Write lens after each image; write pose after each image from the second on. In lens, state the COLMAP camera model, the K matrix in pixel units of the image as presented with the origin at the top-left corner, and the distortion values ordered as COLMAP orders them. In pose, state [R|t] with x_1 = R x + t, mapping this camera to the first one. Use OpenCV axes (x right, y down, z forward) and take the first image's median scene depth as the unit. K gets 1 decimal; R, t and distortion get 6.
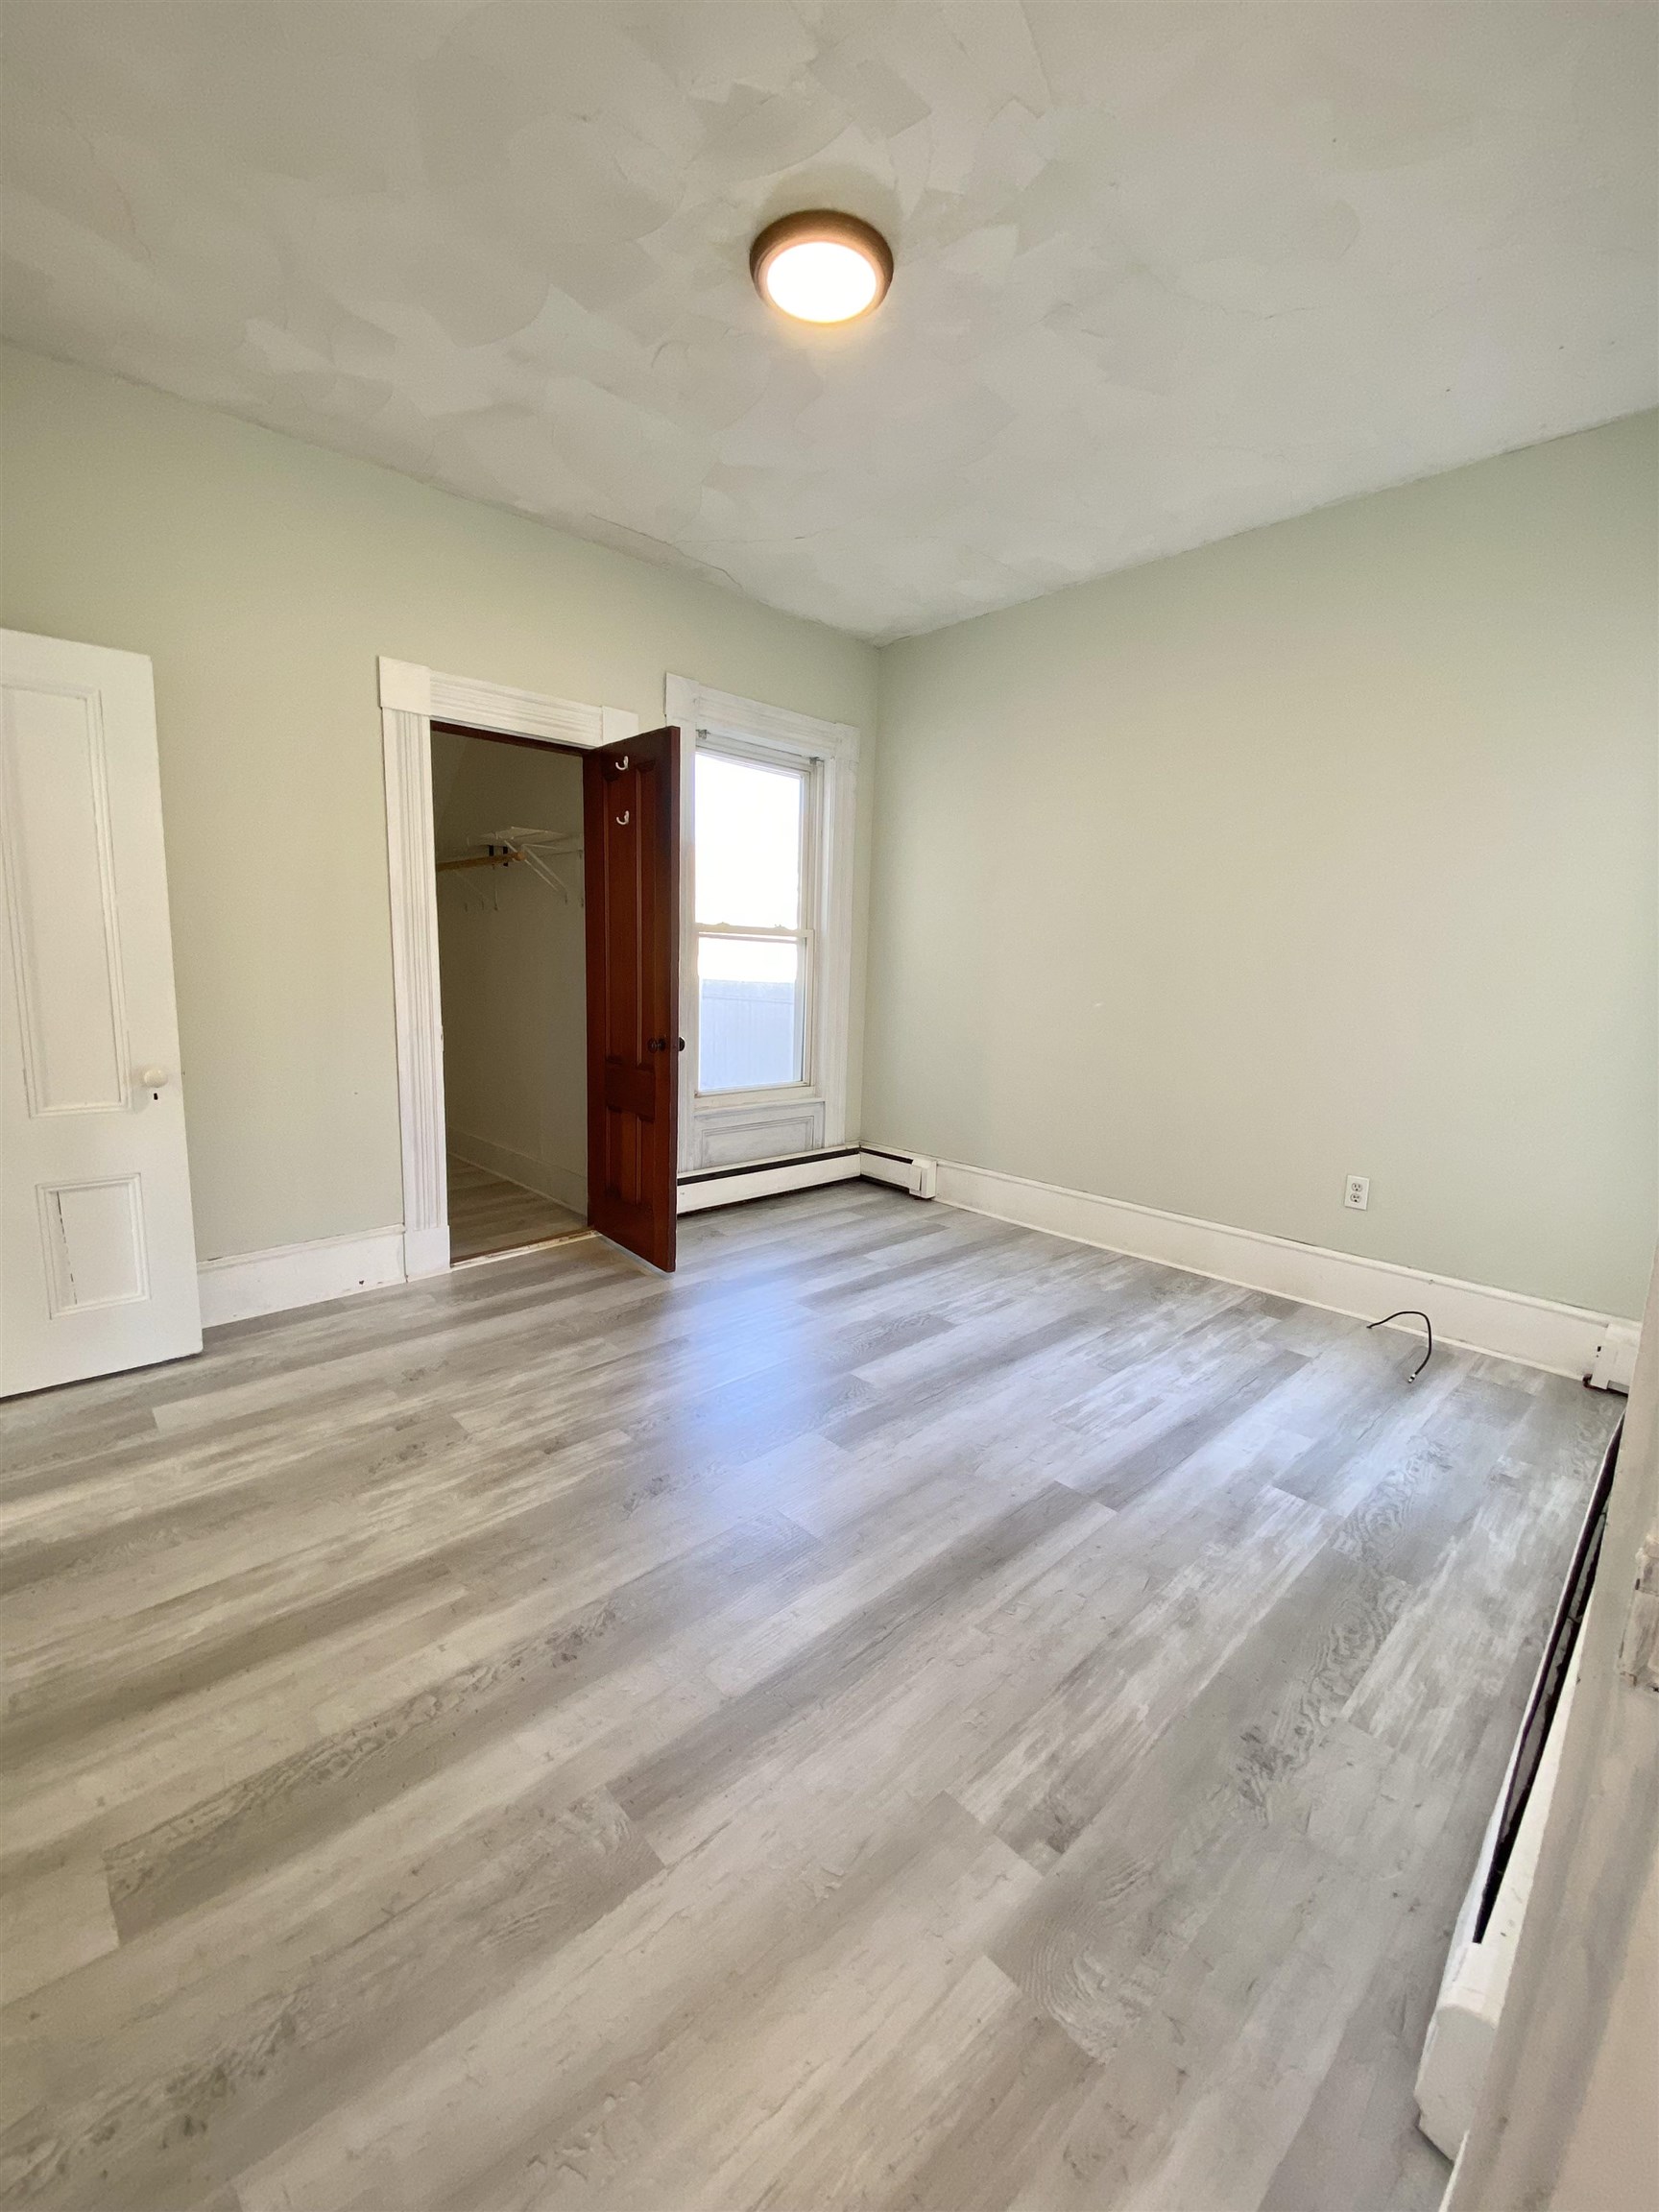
lens RADIAL K [[895.6, 0, 827.5], [0, 895.6, 1095.5], [0, 0, 1]] dist [0.017953, -0.017450]
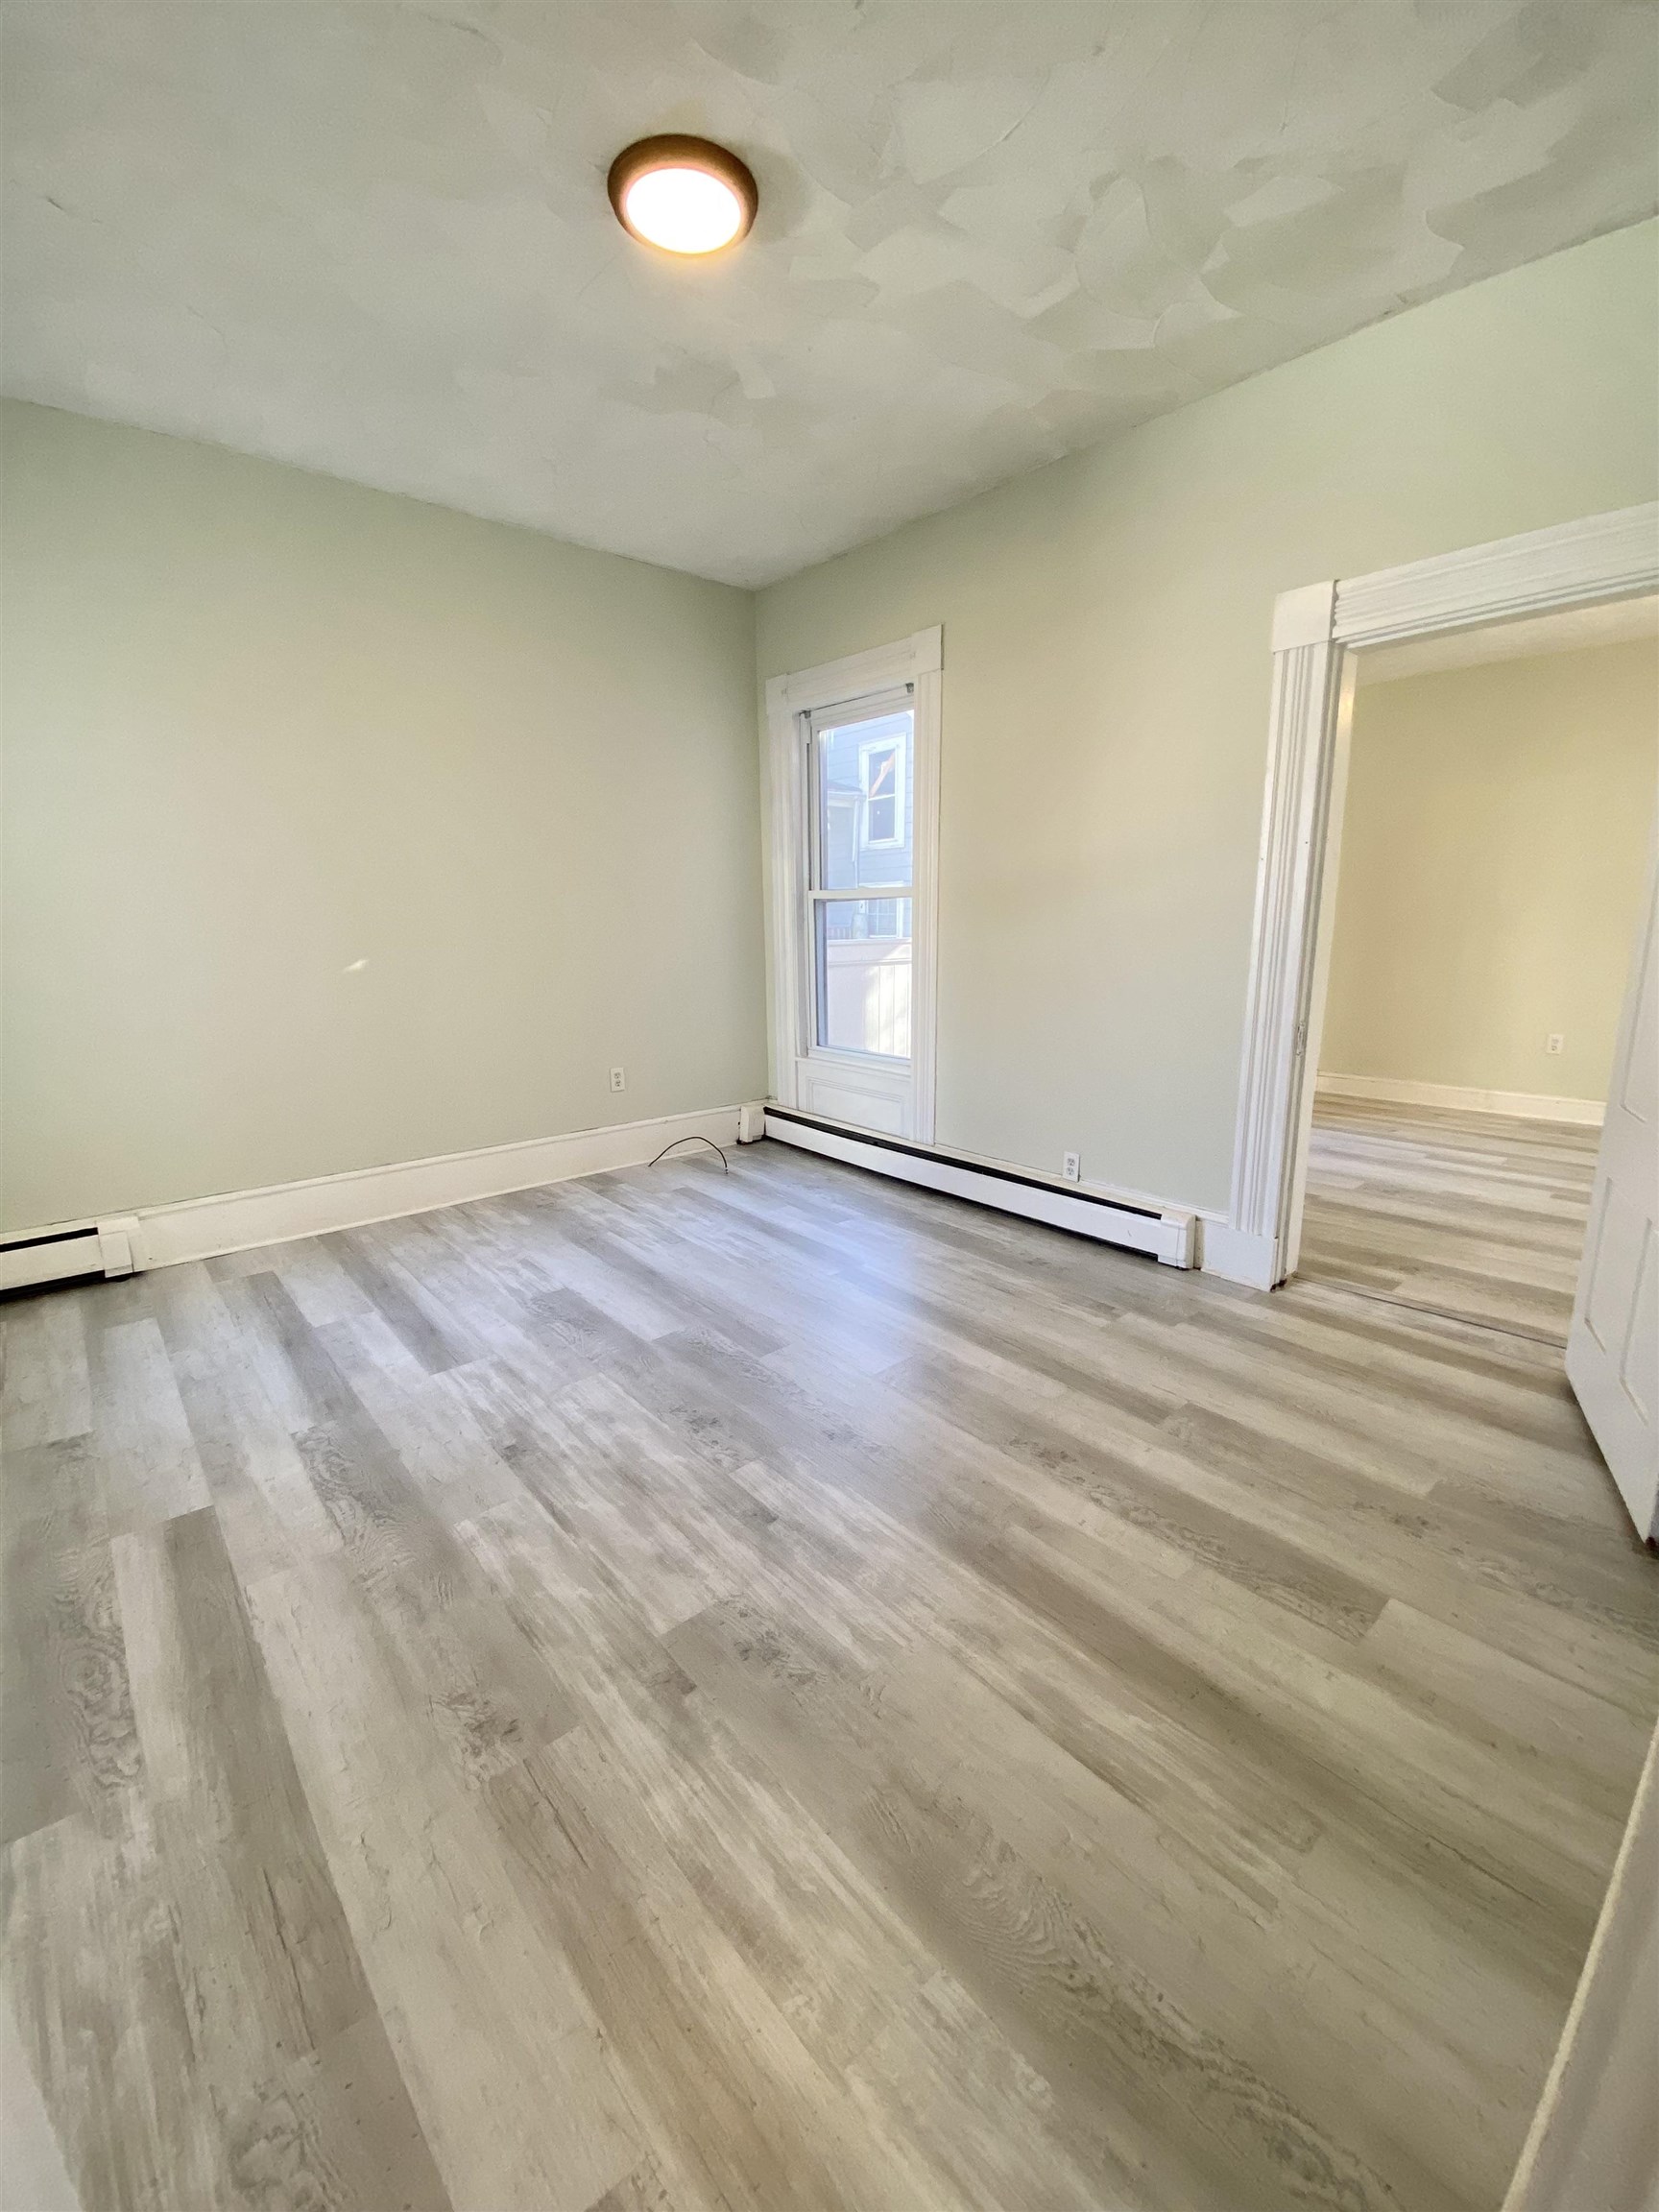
lens RADIAL K [[895.6, 0, 842.5], [0, 895.6, 1090.2], [0, 0, 1]] dist [0.017953, -0.017450]
pose [[0.023294, -0.218996, 0.975448, -1.137960], [0.165655, 0.963070, 0.212261, -0.165100], [-0.985909, 0.156644, 0.058711, 0.912816]]
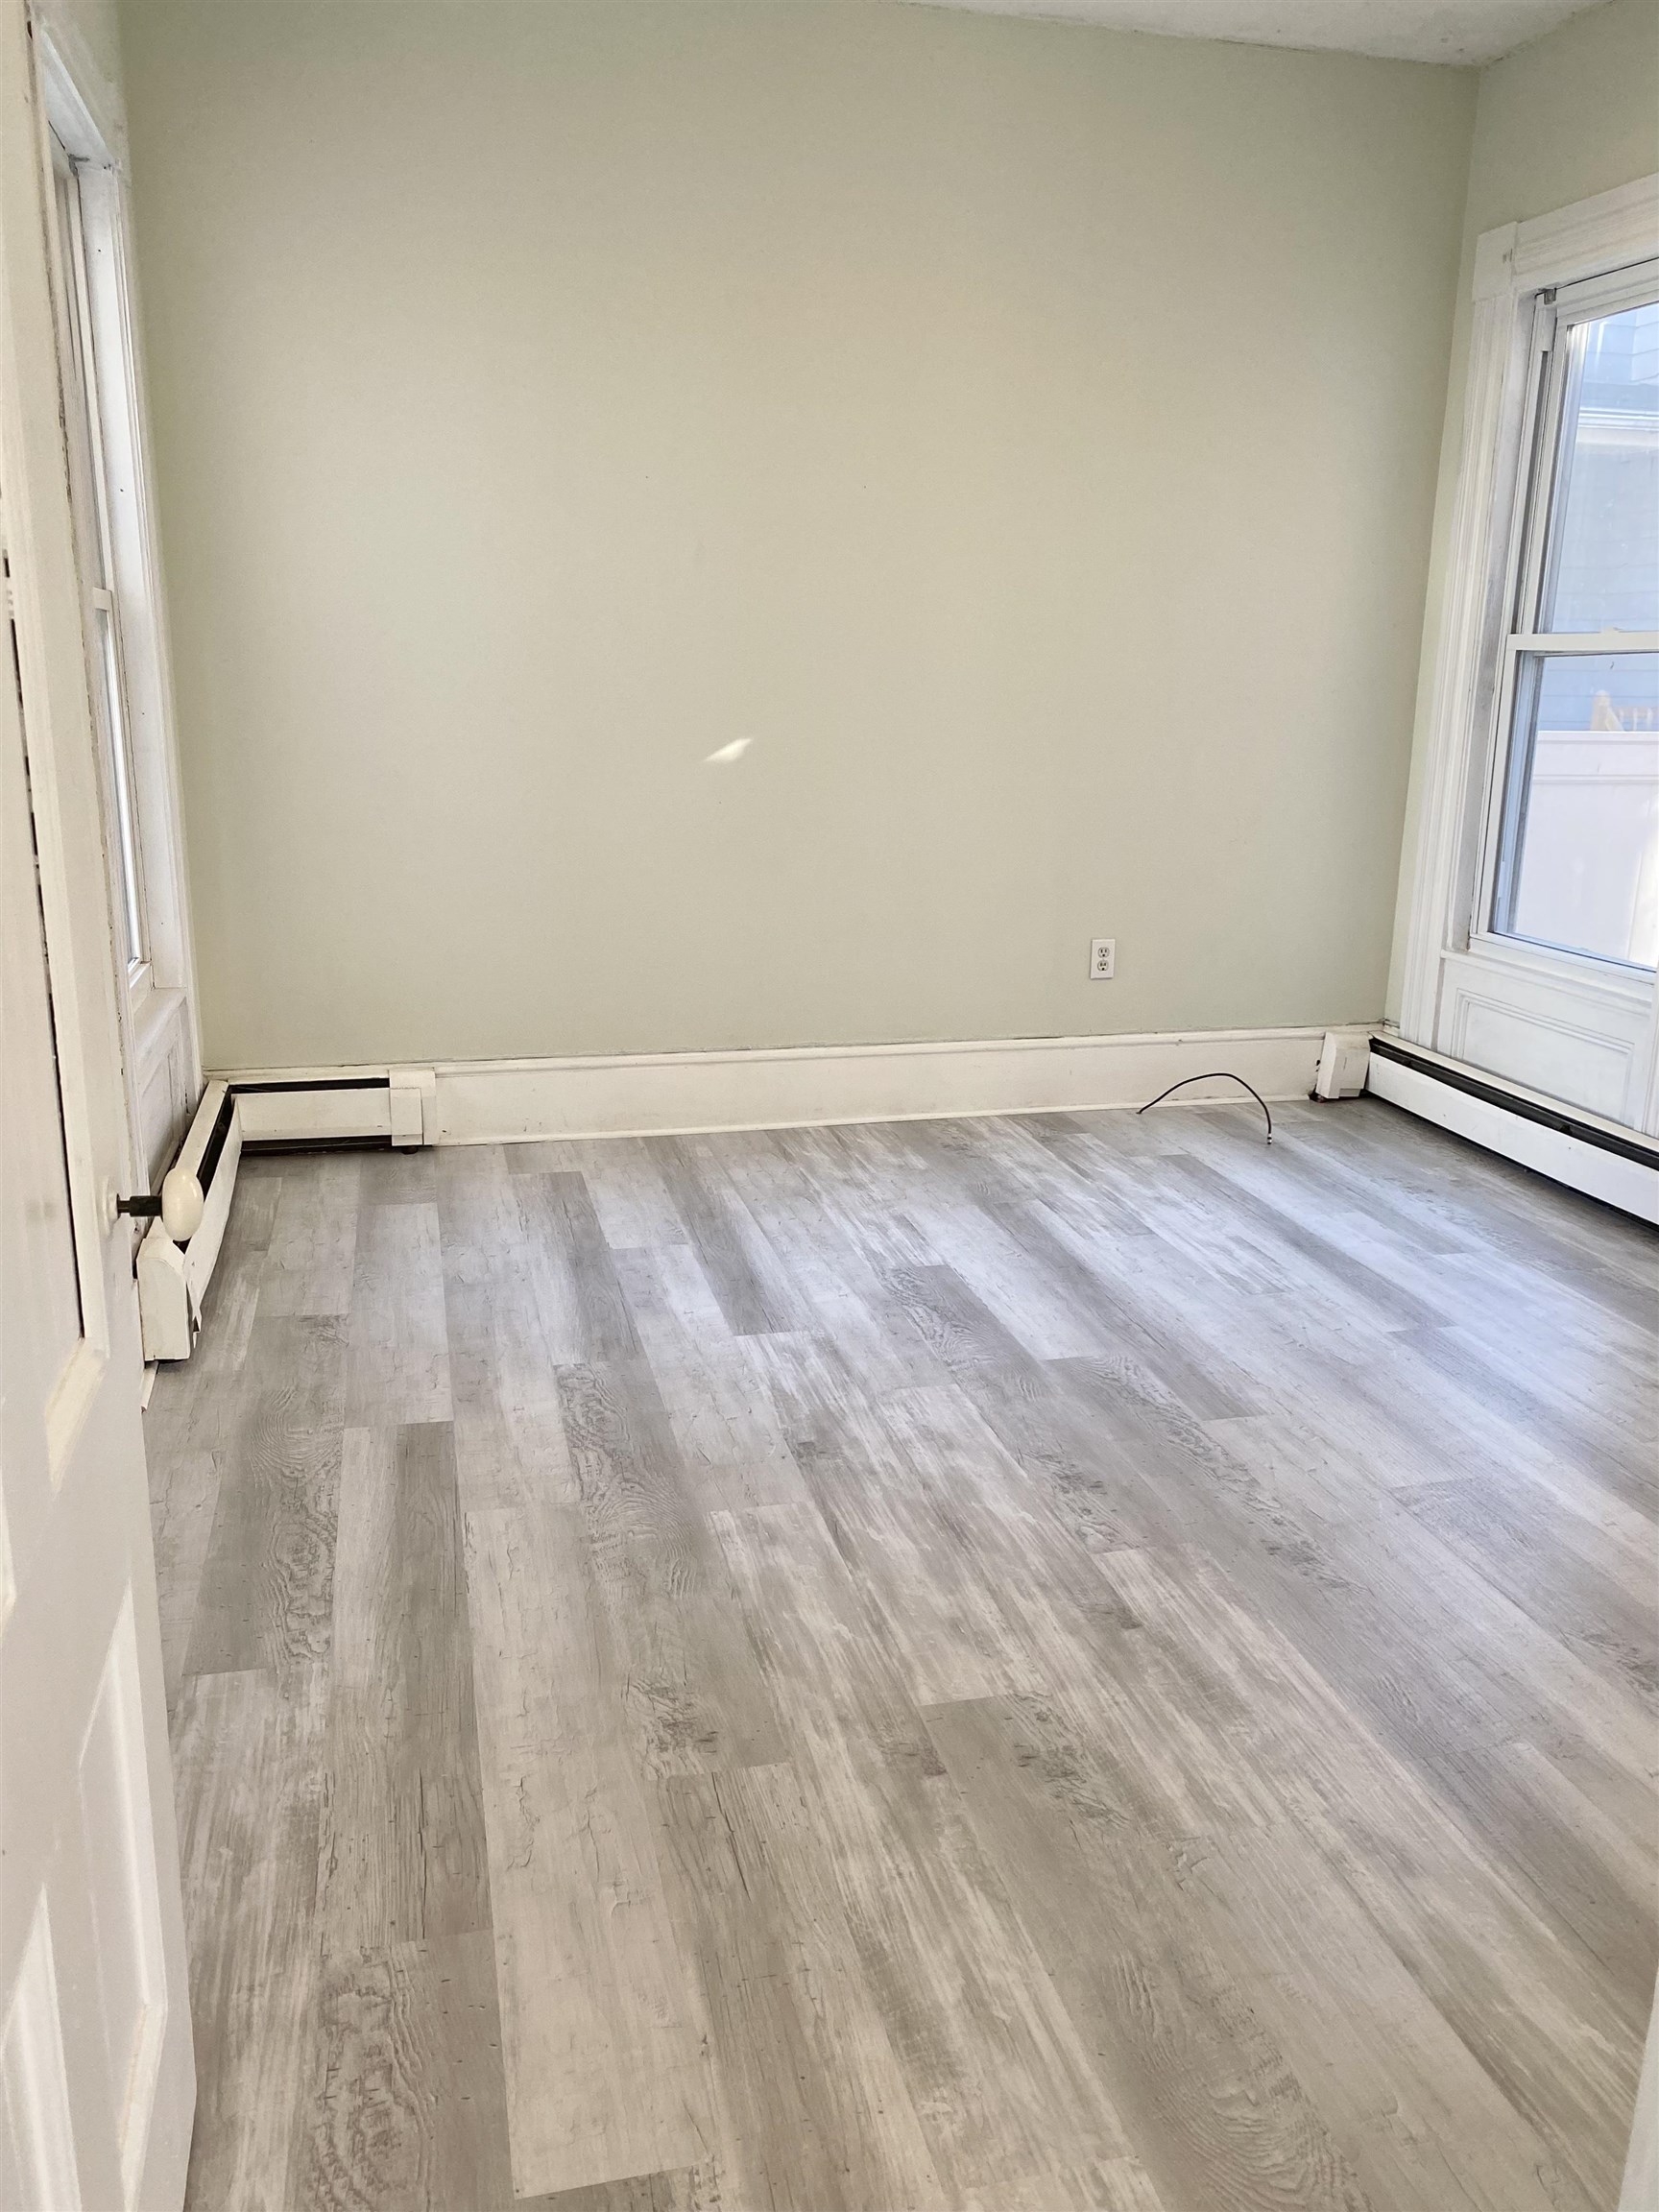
lens RADIAL K [[1698.1, 0, 856.9], [0, 1698.1, 1100.1], [0, 0, 1]] dist [0.019117, -0.011567]
pose [[0.470044, -0.232458, 0.851482, -1.303265], [0.133064, 0.972333, 0.191996, -0.137562], [-0.872555, 0.023055, 0.487971, 0.707673]]
